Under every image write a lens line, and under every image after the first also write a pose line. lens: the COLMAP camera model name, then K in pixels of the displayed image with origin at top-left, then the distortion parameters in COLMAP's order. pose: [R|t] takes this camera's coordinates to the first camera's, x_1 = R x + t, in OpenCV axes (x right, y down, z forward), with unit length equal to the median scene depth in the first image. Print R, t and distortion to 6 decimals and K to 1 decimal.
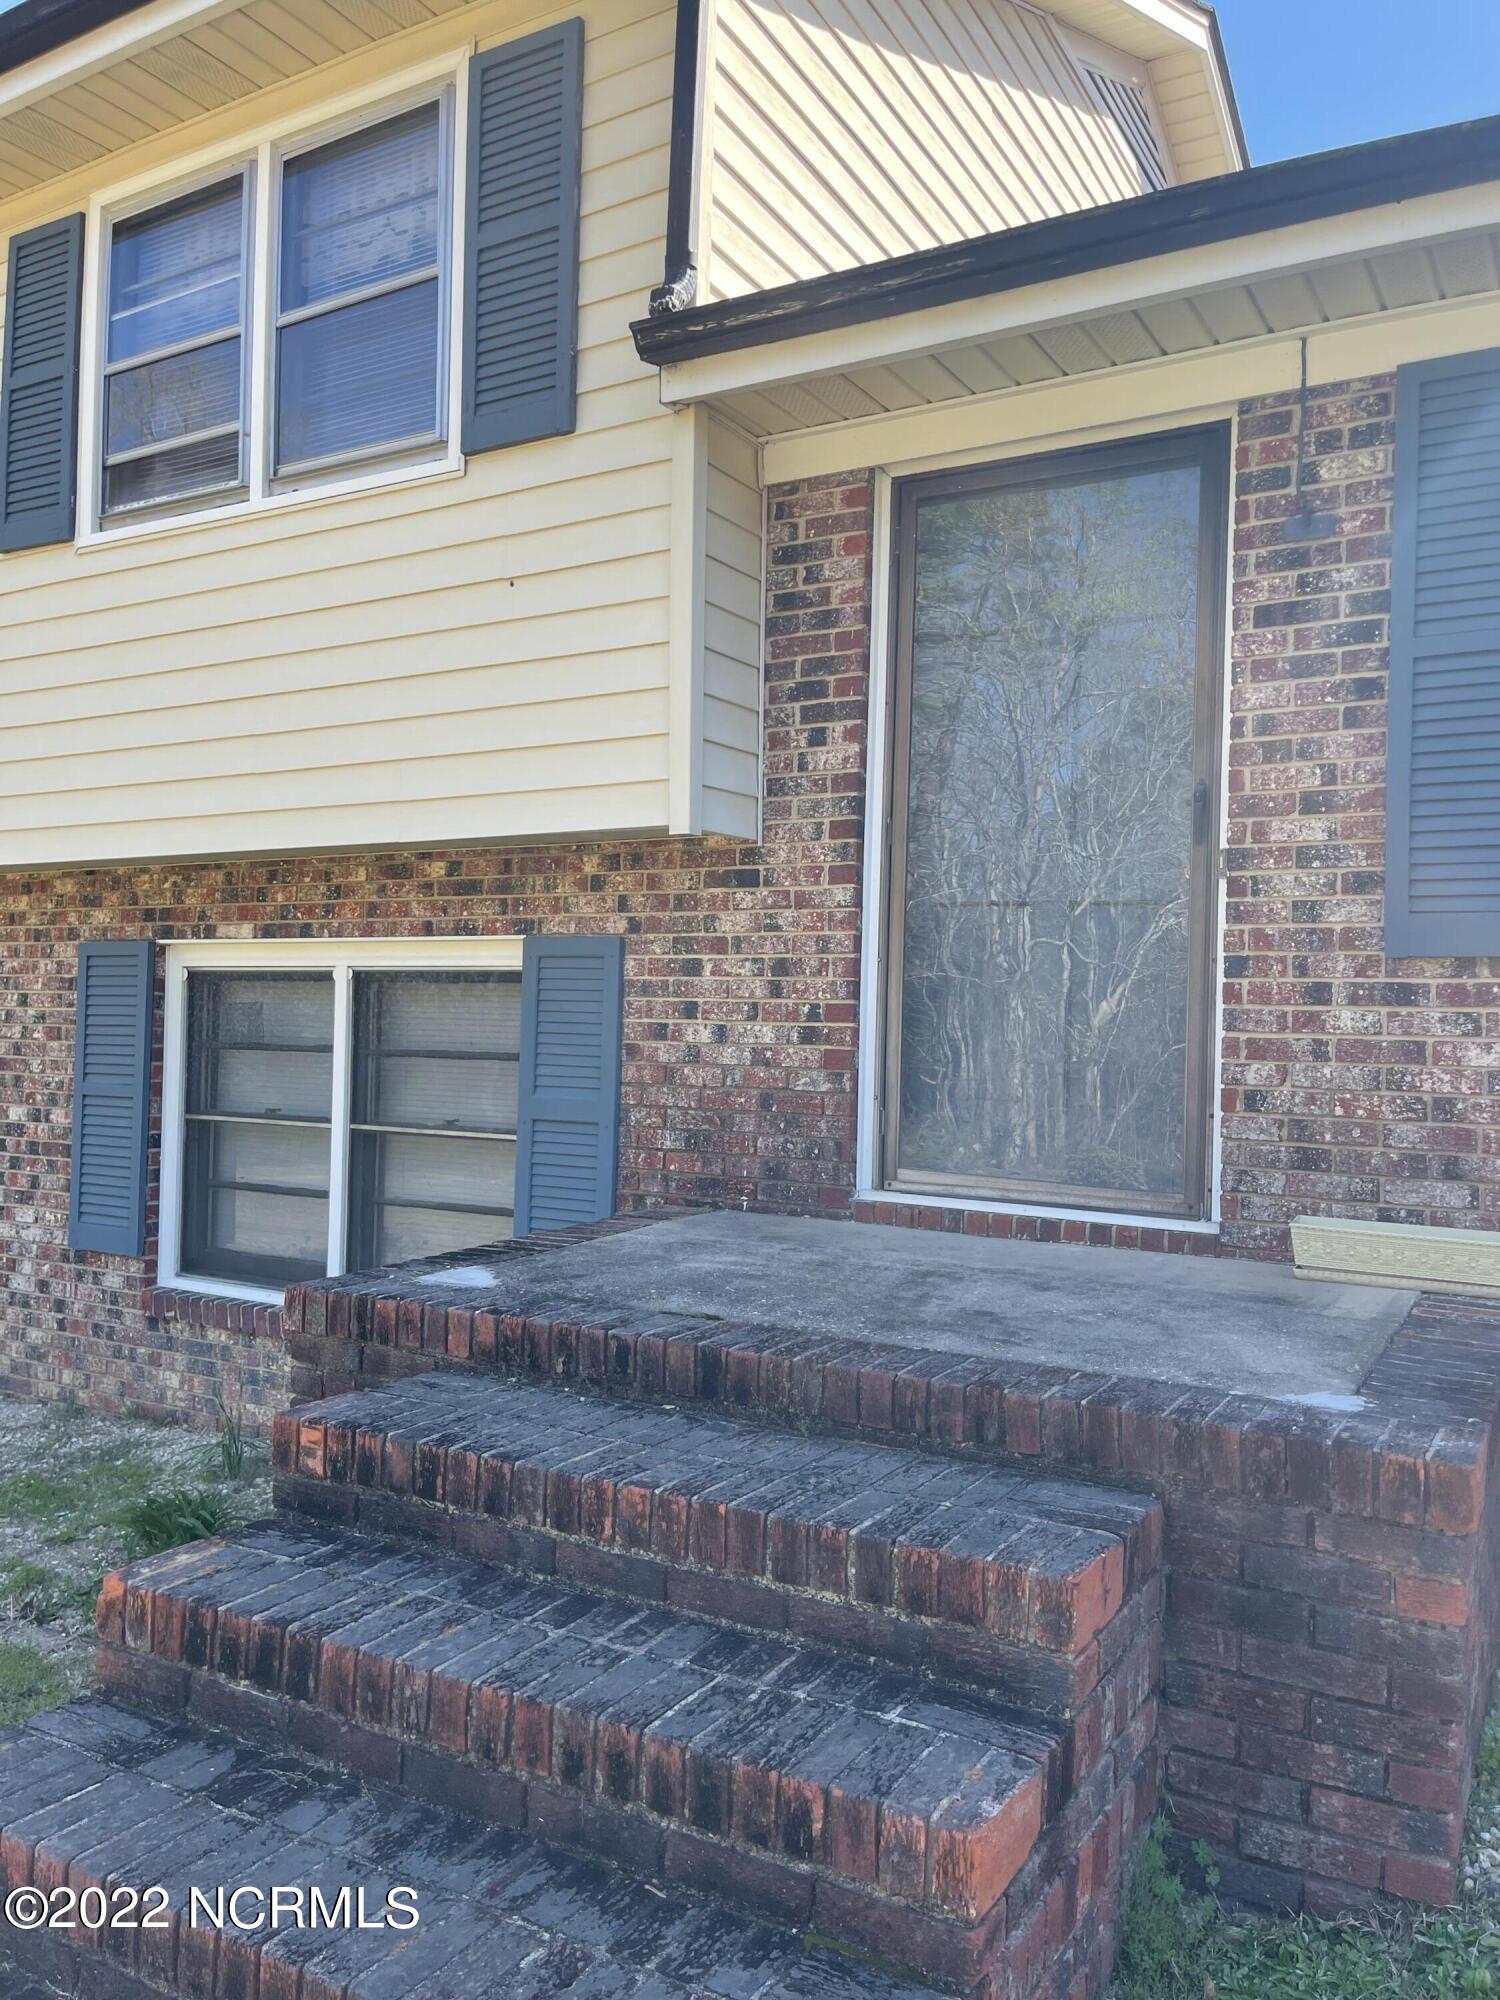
lens RADIAL K [[1505.3, 0, 757.7], [0, 1505.3, 1016.6], [0, 0, 1]] dist [0.061774, -0.094636]
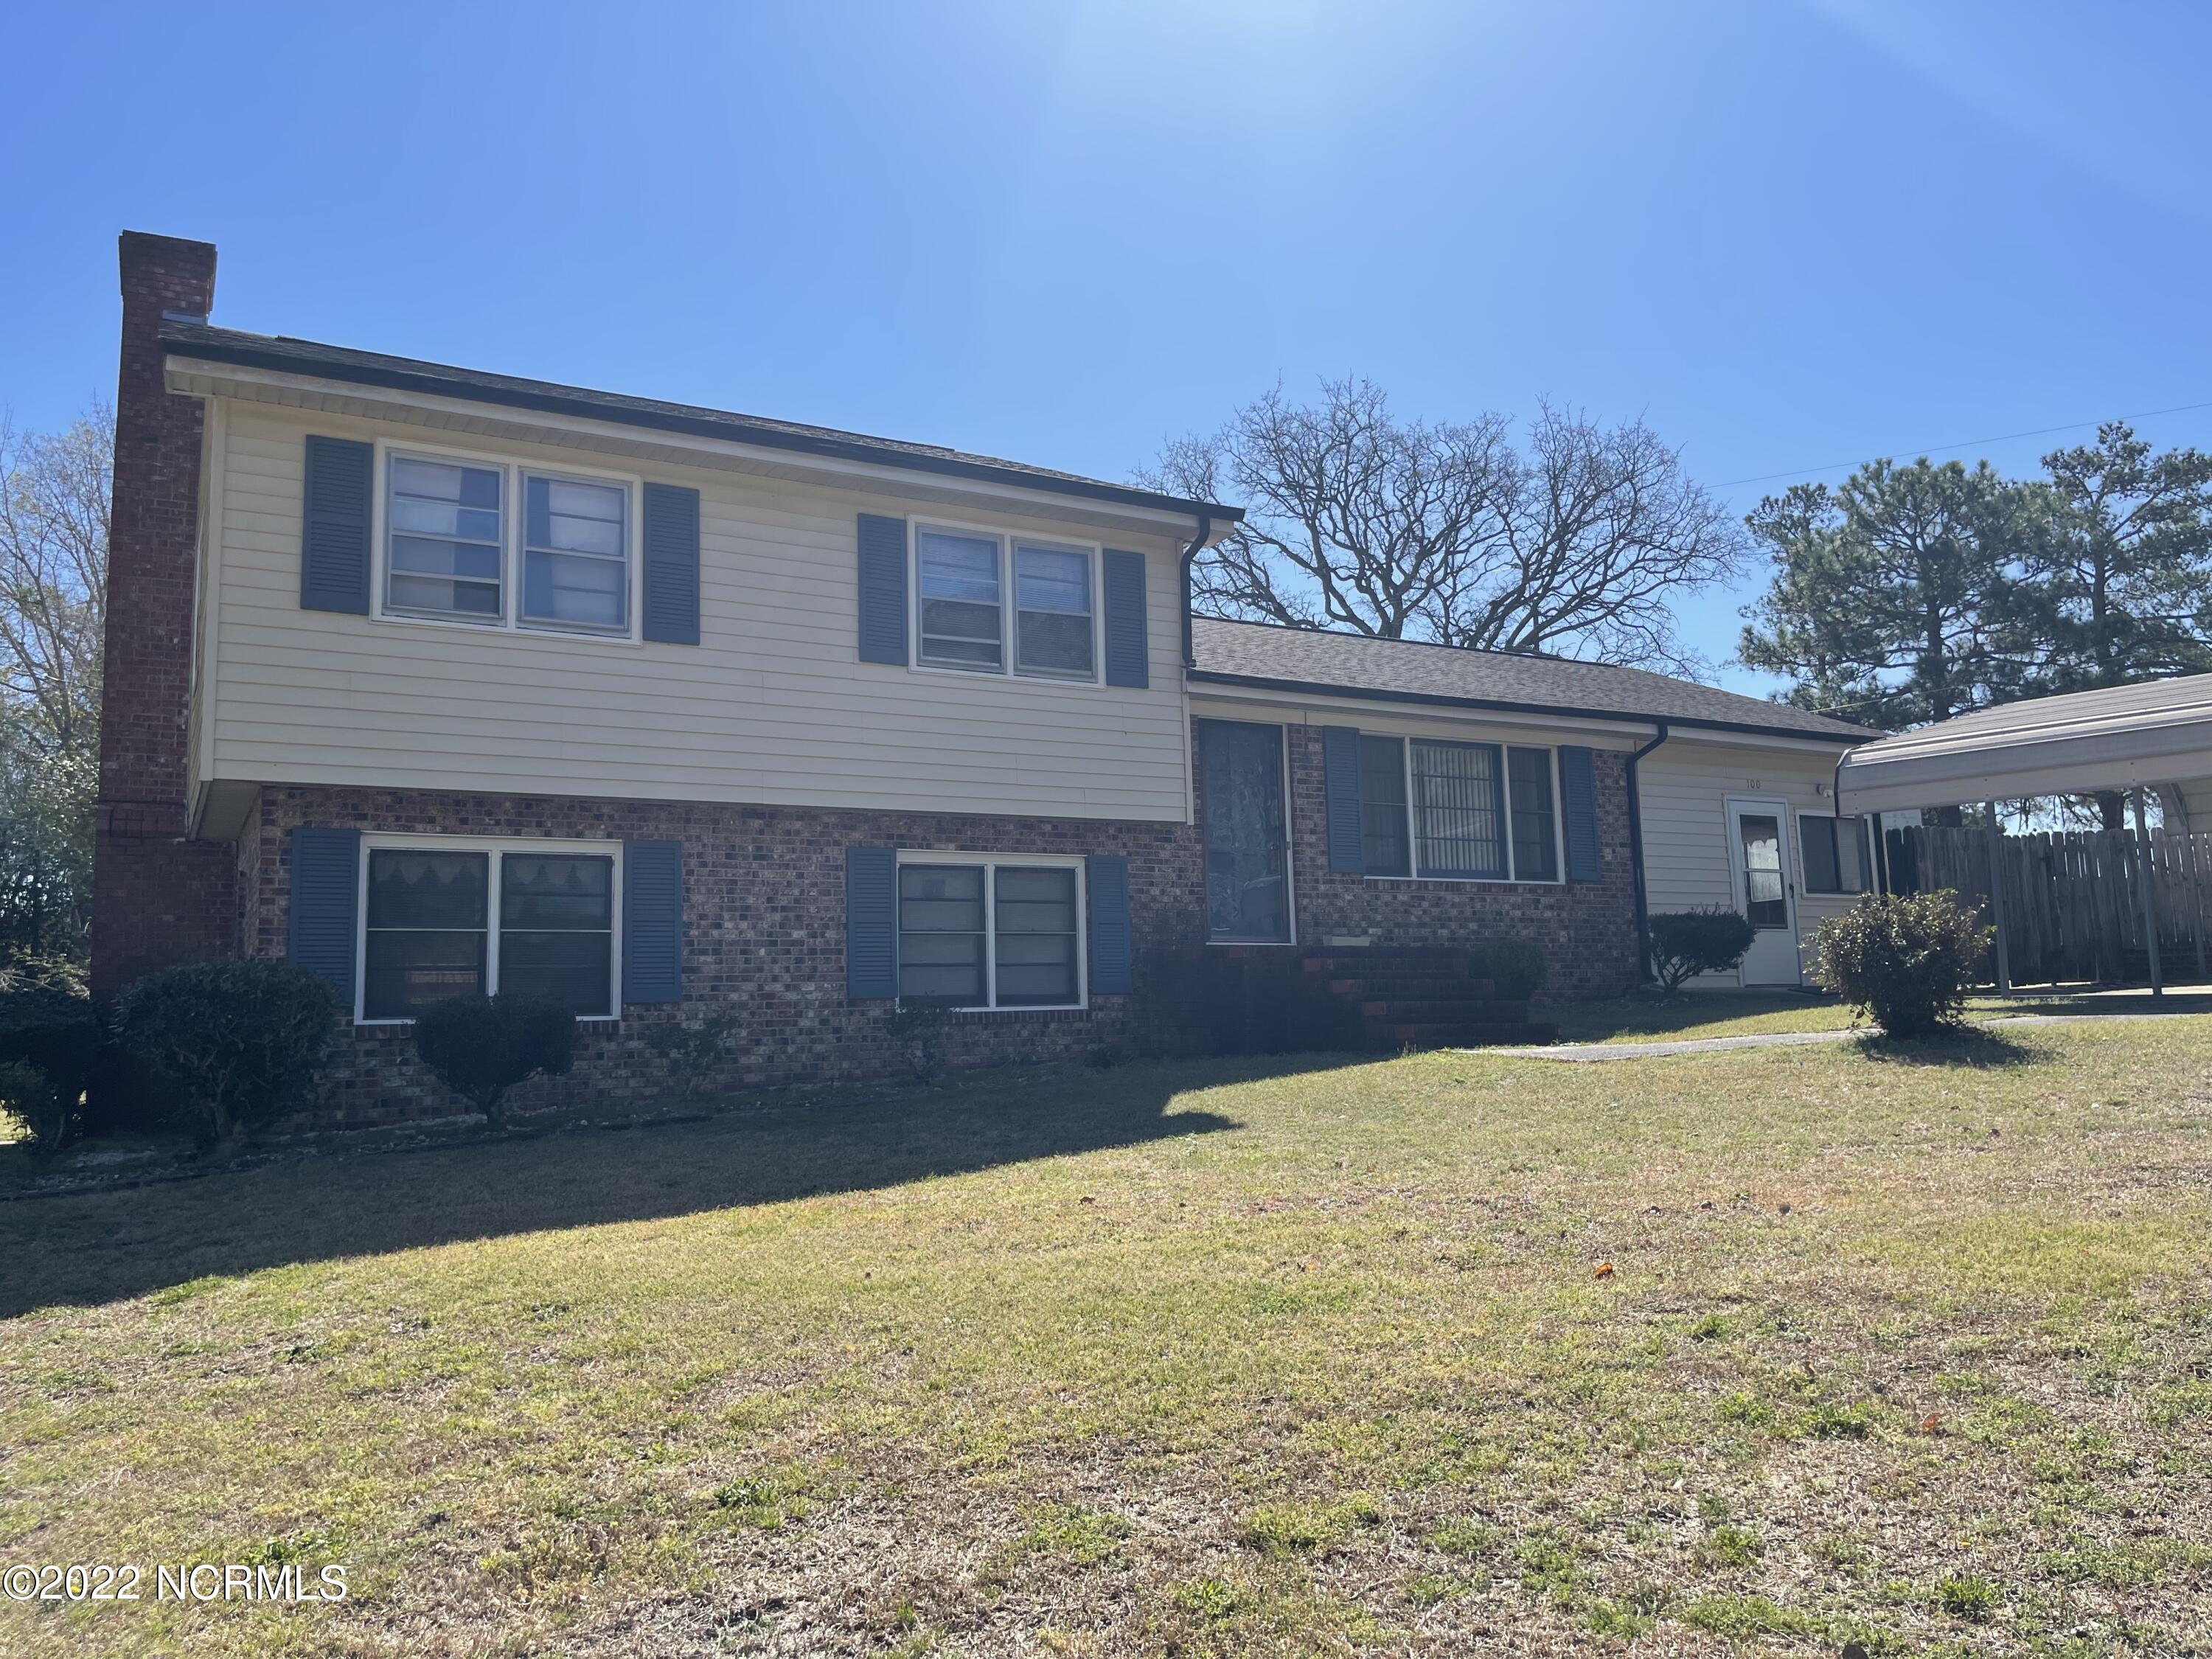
lens RADIAL K [[1664.8, 0, 1106.0], [0, 1664.8, 829.5], [0, 0, 1]] dist [0.061774, -0.094636]
pose [[0.501068, 0.065578, 0.862920, -2.544286], [0.027891, 0.995383, -0.091840, 0.163517], [-0.864958, 0.070085, 0.496926, -0.466597]]
